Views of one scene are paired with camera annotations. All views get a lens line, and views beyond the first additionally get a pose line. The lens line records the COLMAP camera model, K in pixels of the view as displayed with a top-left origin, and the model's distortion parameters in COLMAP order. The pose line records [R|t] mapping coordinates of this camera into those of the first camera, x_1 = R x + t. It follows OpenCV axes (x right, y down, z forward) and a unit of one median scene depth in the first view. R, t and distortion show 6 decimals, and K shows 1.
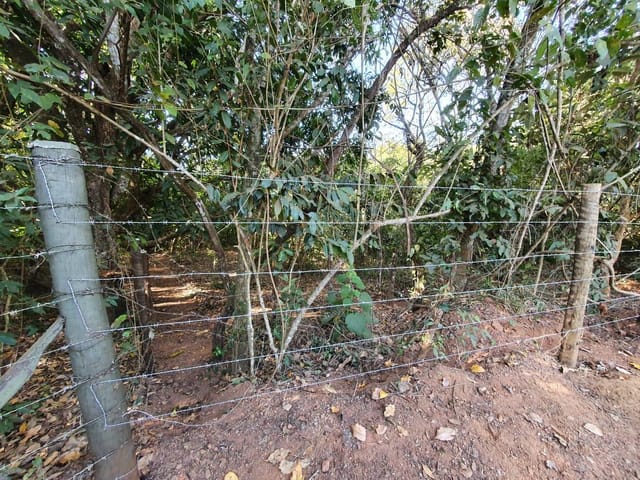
lens RADIAL K [[254.6, 0, 321.2], [0, 254.6, 238.3], [0, 0, 1]] dist [-0.000956, -0.000135]
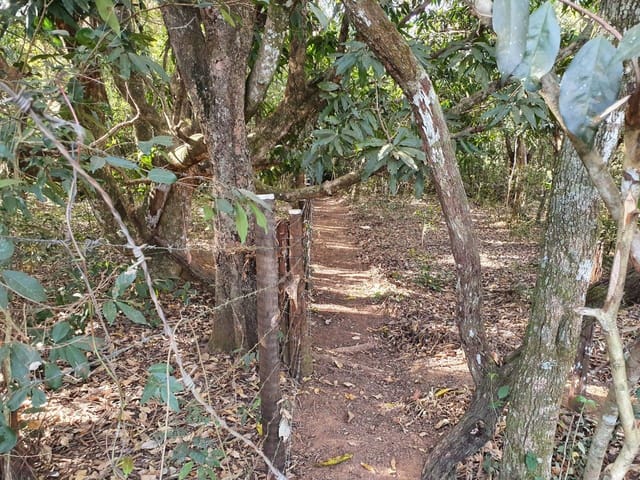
lens RADIAL K [[516.3, 0, 331.2], [0, 516.3, 242.3], [0, 0, 1]] dist [0.035981, -0.010158]
pose [[0.836175, 0.131067, -0.532572, -0.066384], [-0.066550, 0.988098, 0.138684, -0.014317], [0.544411, -0.080522, 0.834945, 0.124698]]
